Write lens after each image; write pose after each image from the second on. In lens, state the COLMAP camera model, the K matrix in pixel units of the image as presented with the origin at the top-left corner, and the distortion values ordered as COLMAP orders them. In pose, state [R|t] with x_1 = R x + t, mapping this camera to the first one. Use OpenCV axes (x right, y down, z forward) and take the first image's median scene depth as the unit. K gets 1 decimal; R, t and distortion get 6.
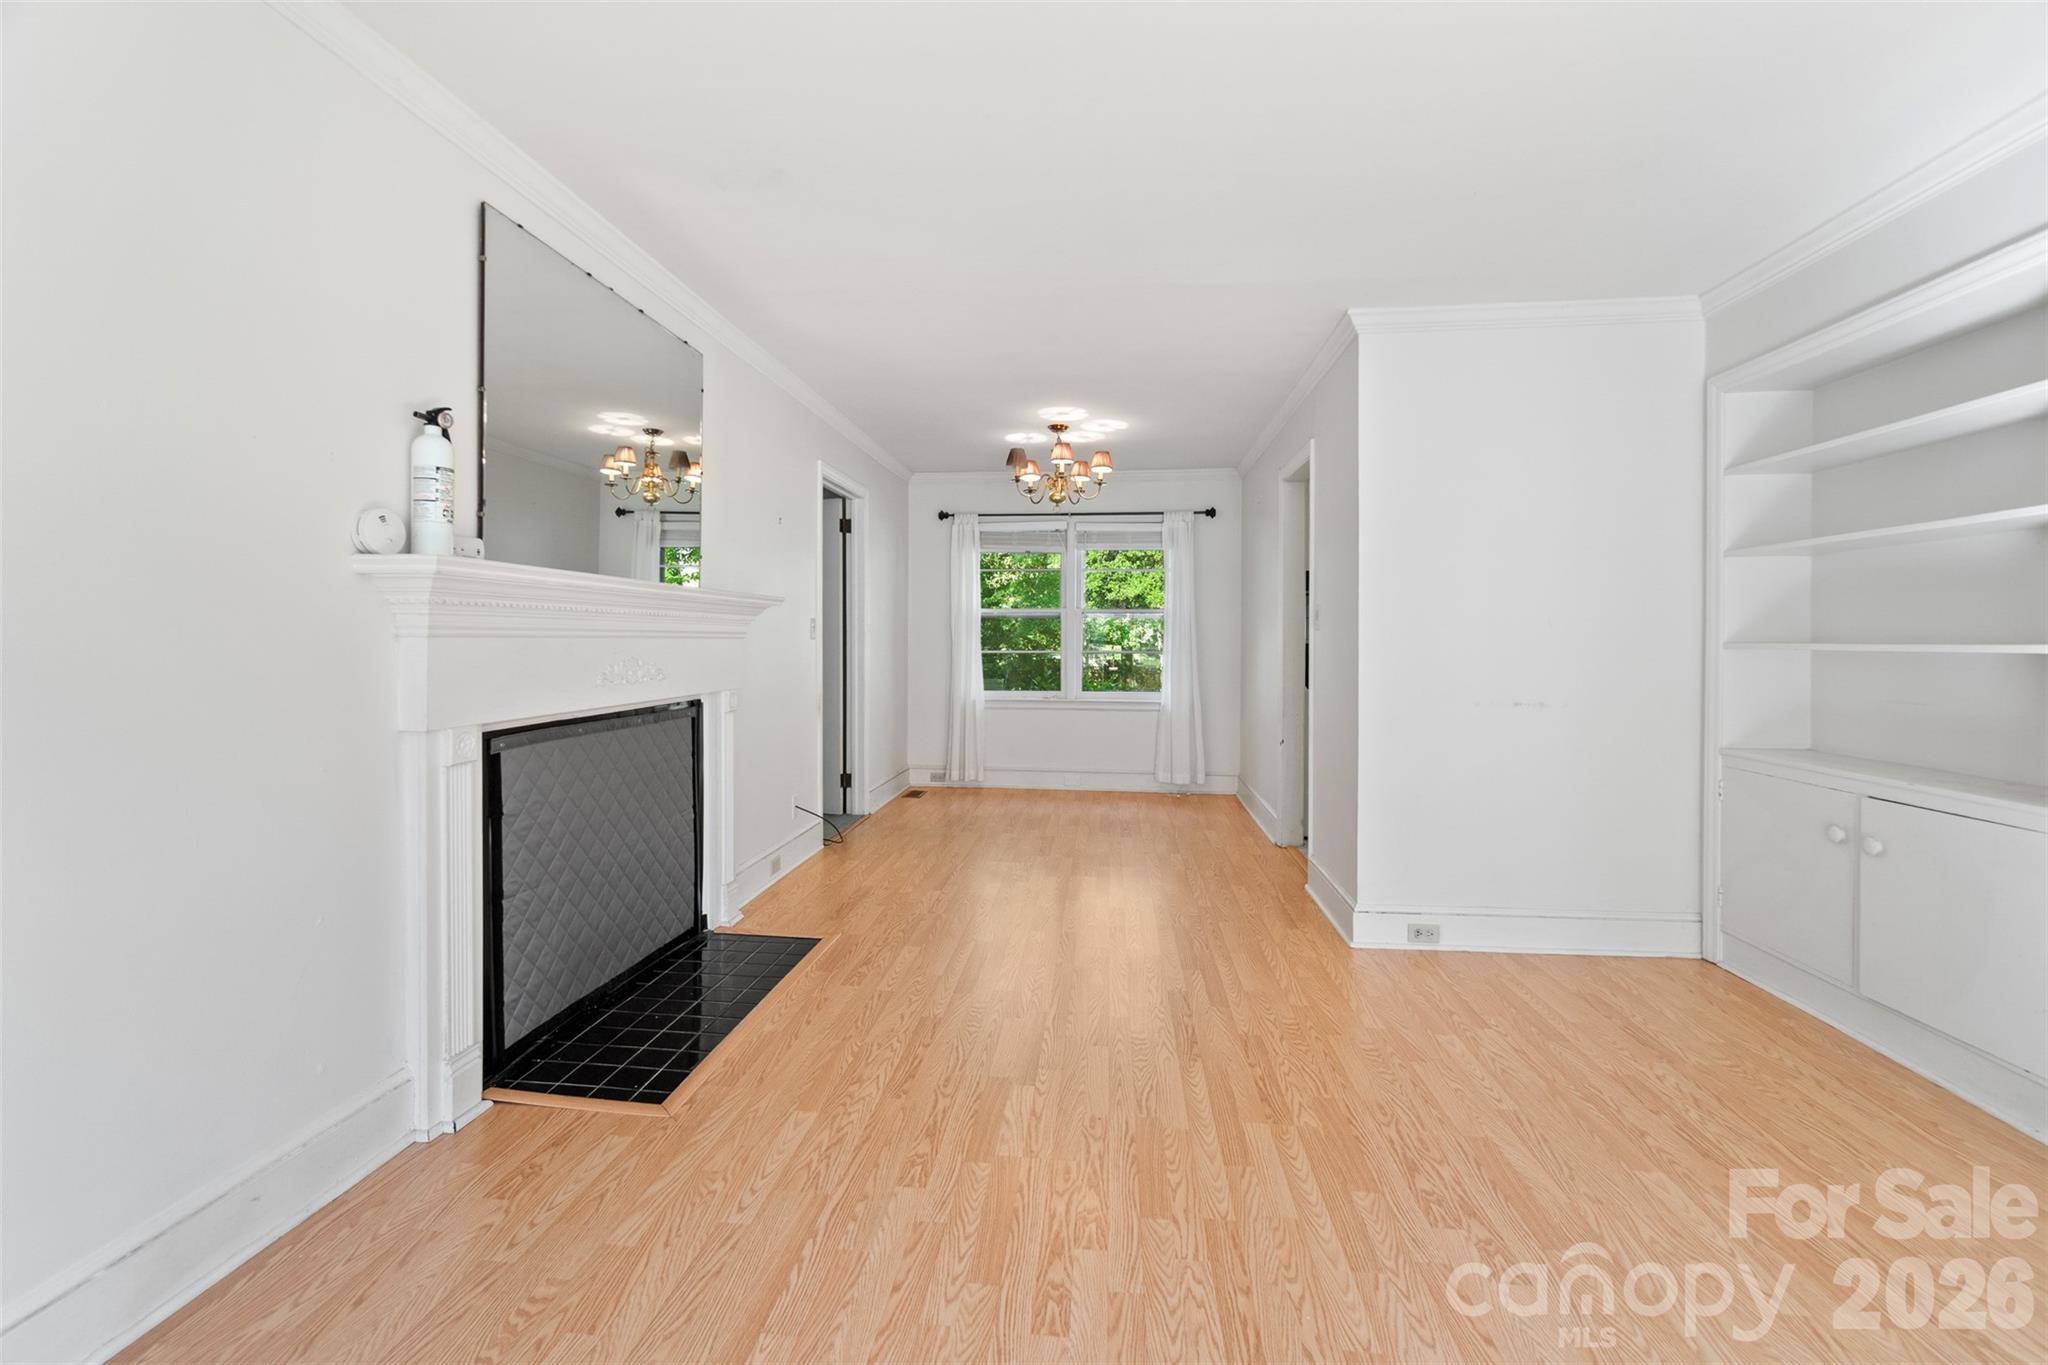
lens RADIAL K [[903.1, 0, 1014.3], [0, 903.1, 653.8], [0, 0, 1]] dist [-0.006840, 0.000486]
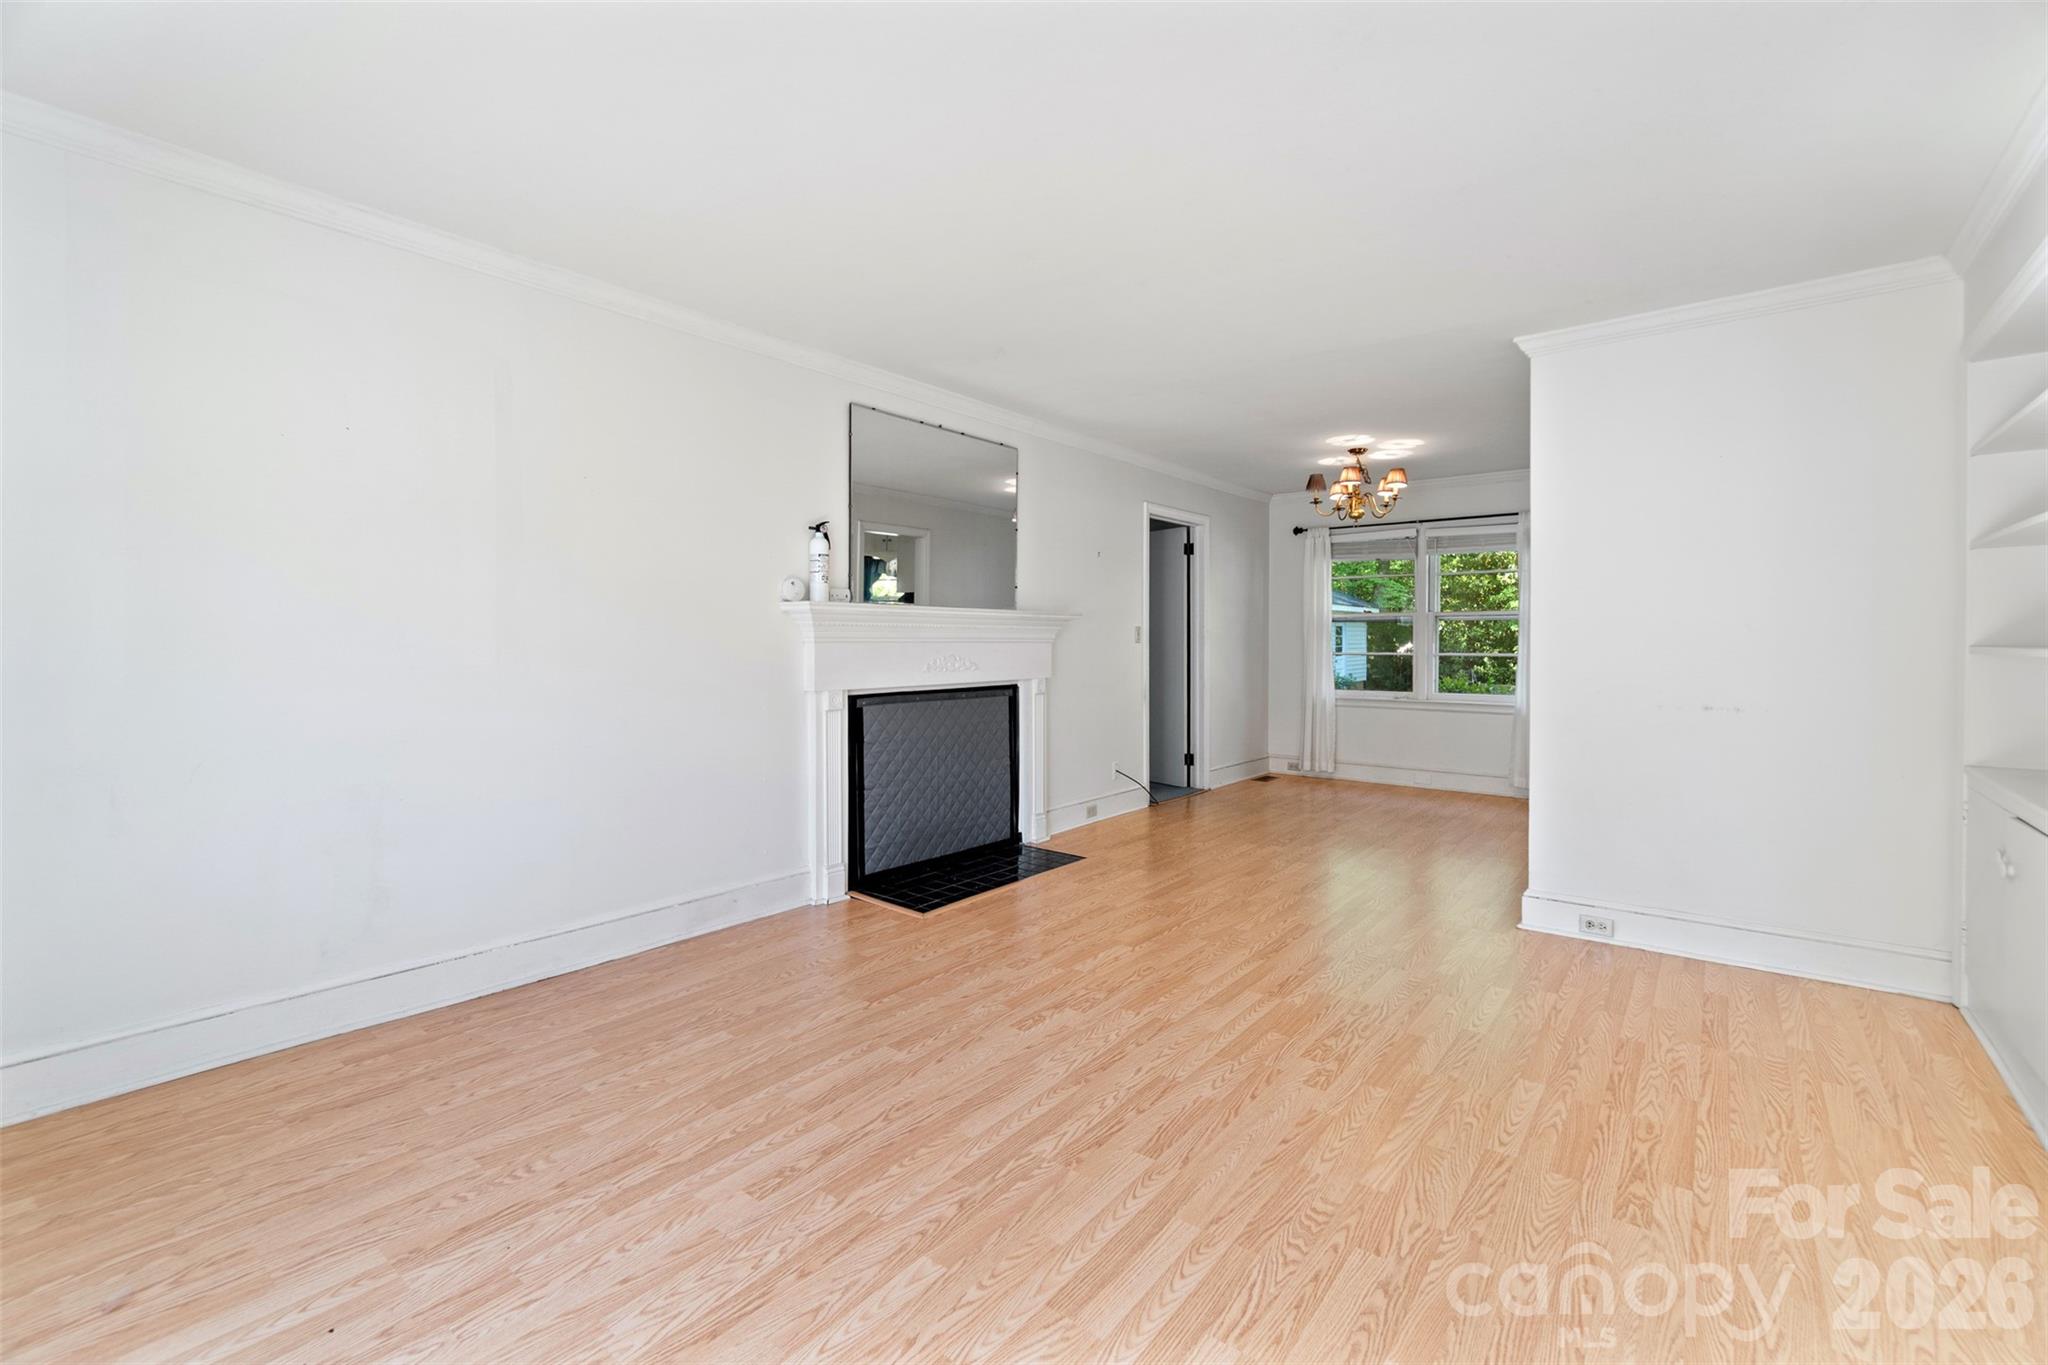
lens RADIAL K [[903.1, 0, 1017.5], [0, 903.1, 667.7], [0, 0, 1]] dist [-0.006840, 0.000486]
pose [[0.840090, 0.013358, -0.542283, 0.480087], [-0.006381, 0.999871, 0.014743, 0.001770], [0.542410, -0.008925, 0.840066, -0.245264]]
